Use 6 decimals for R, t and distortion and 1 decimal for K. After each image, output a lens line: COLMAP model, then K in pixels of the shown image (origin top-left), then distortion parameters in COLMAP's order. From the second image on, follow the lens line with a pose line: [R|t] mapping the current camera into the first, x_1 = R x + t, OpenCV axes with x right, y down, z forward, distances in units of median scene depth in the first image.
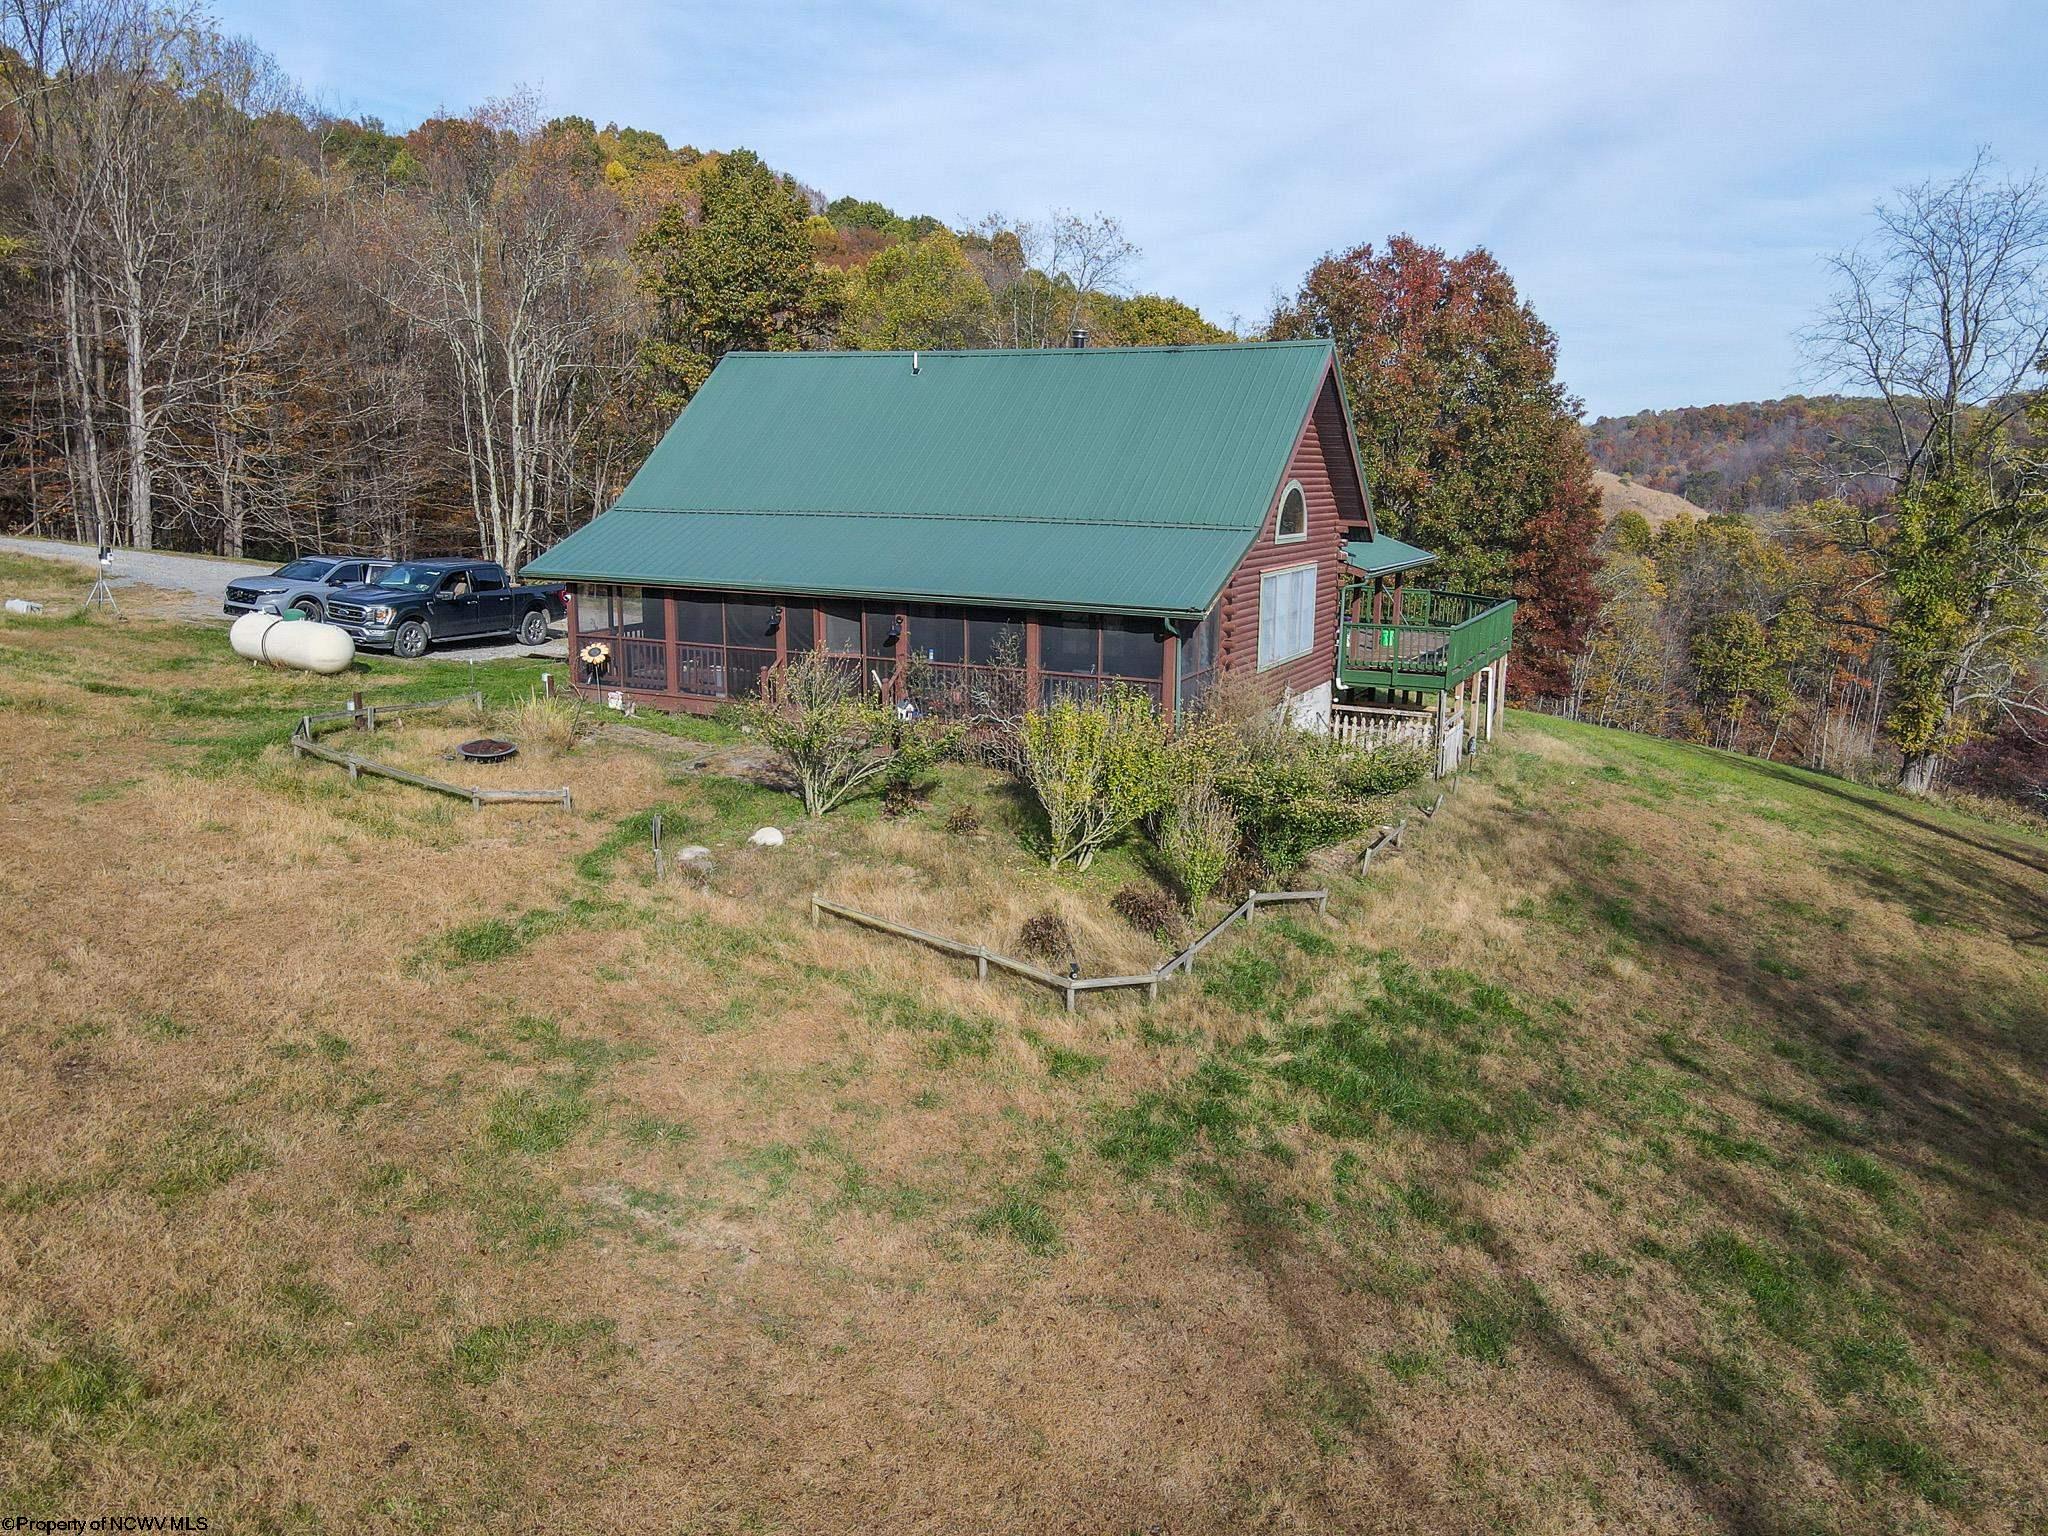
lens RADIAL K [[1511.7, 0, 1024.0], [0, 1511.7, 768.0], [0, 0, 1]] dist [0.010958, 0.007351]
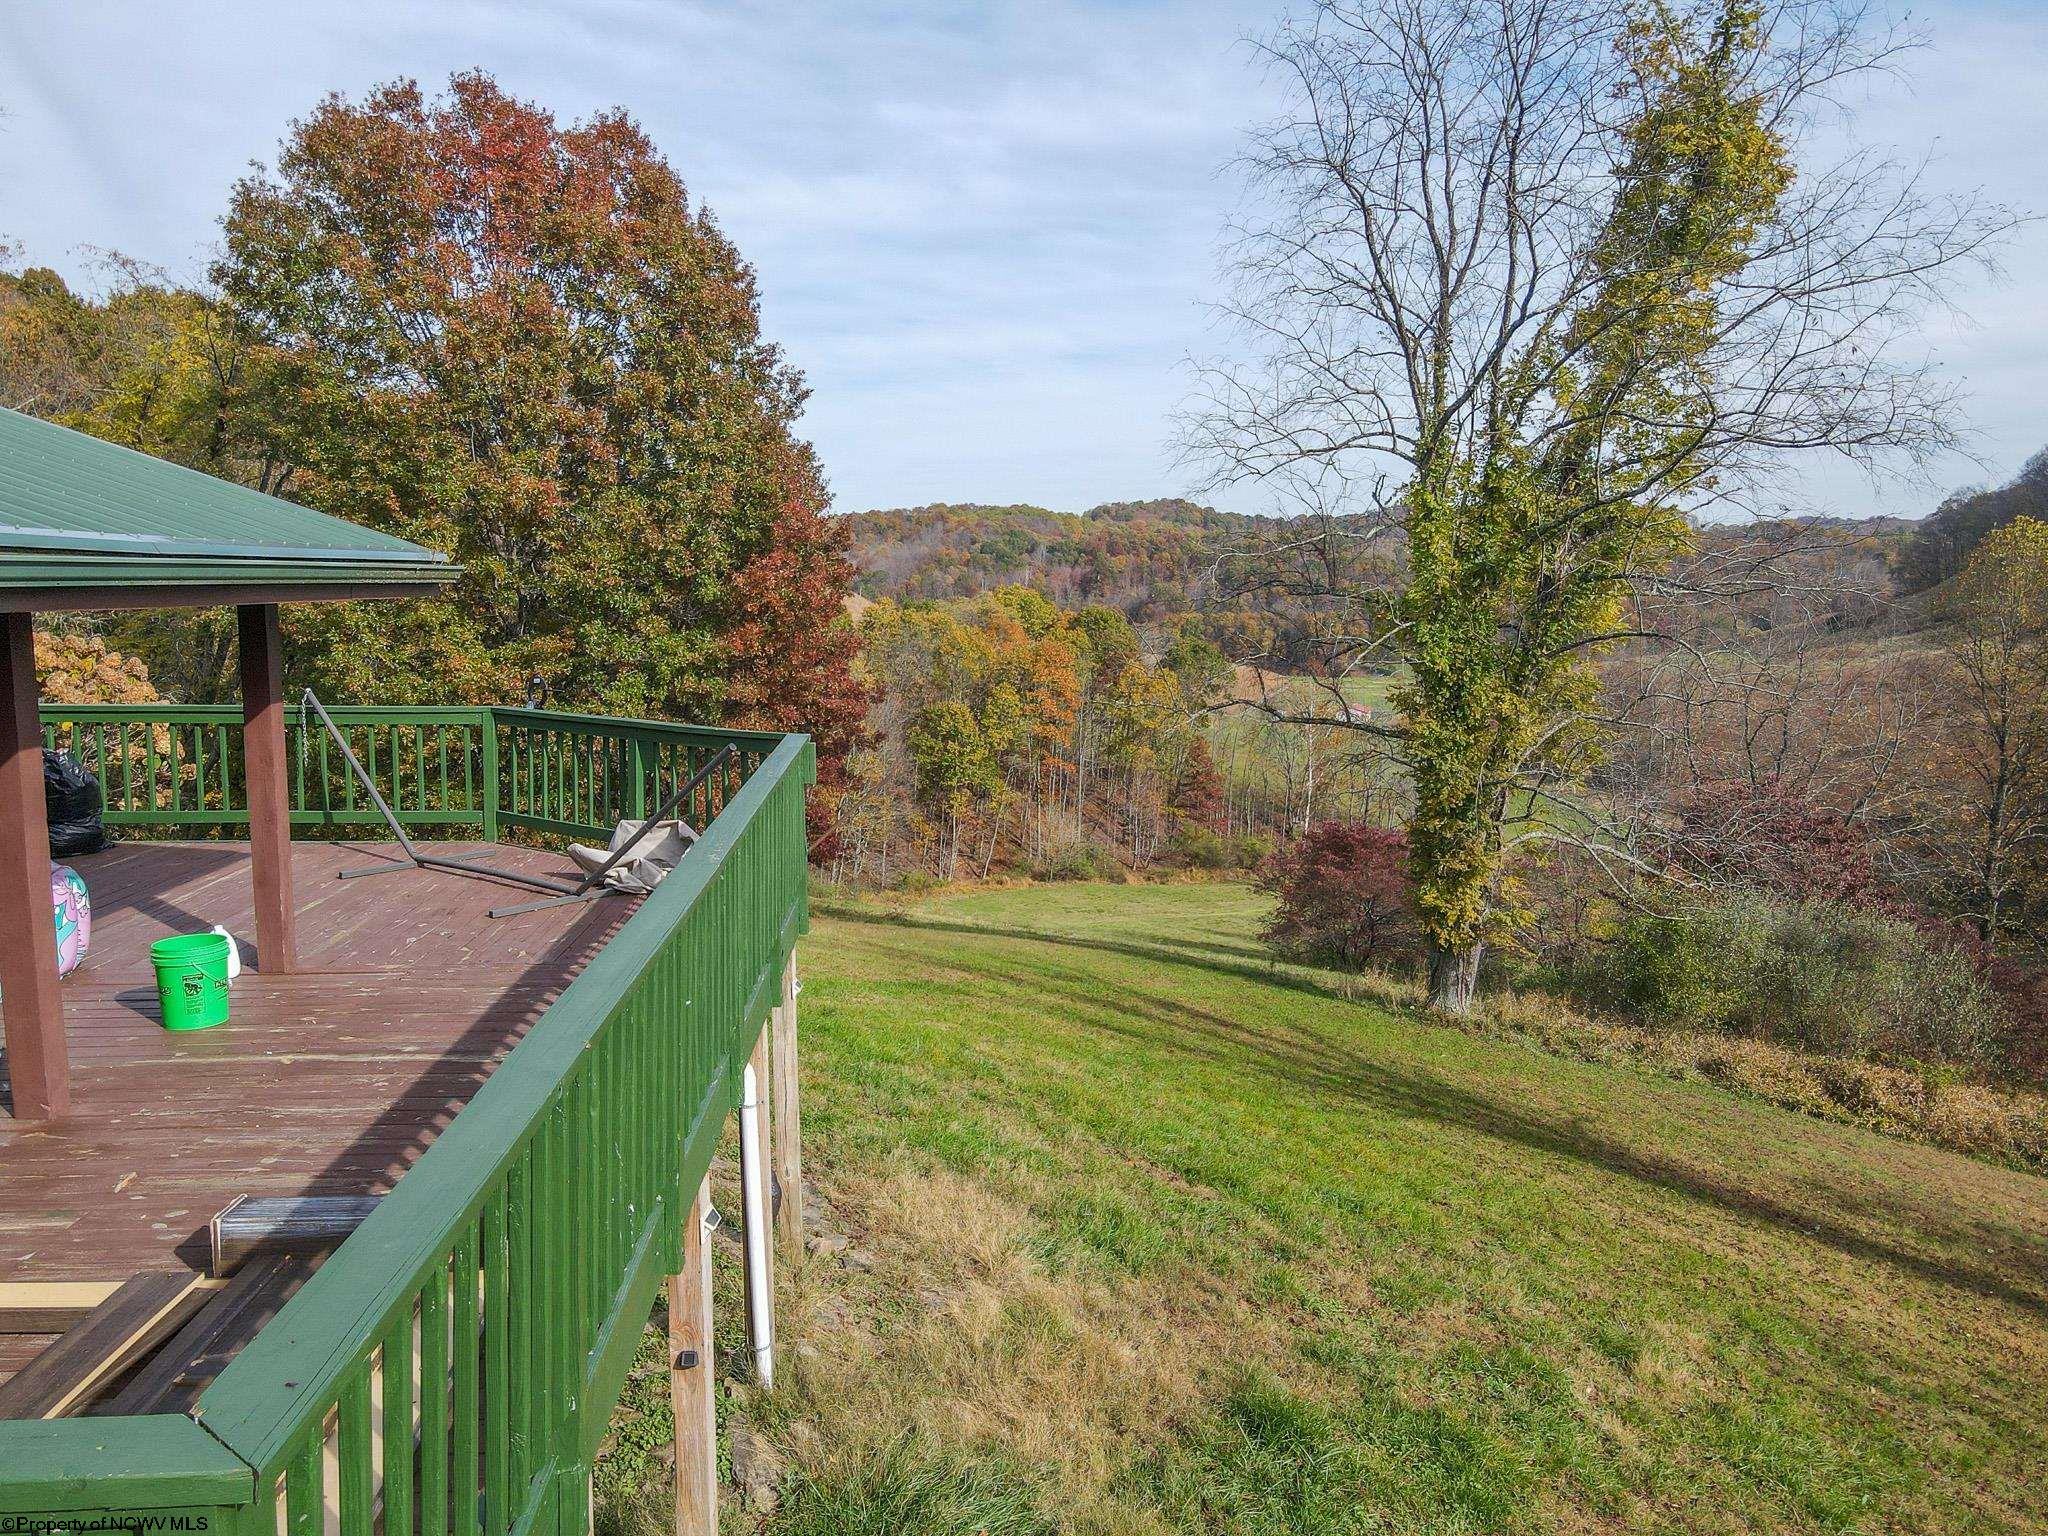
lens RADIAL K [[1511.7, 0, 1024.0], [0, 1511.7, 768.0], [0, 0, 1]] dist [0.010958, 0.007351]
pose [[0.868765, -0.073354, 0.489762, 0.126634], [0.106307, 0.993538, -0.039767, -0.049828], [-0.483680, 0.086614, 0.870949, 0.415552]]
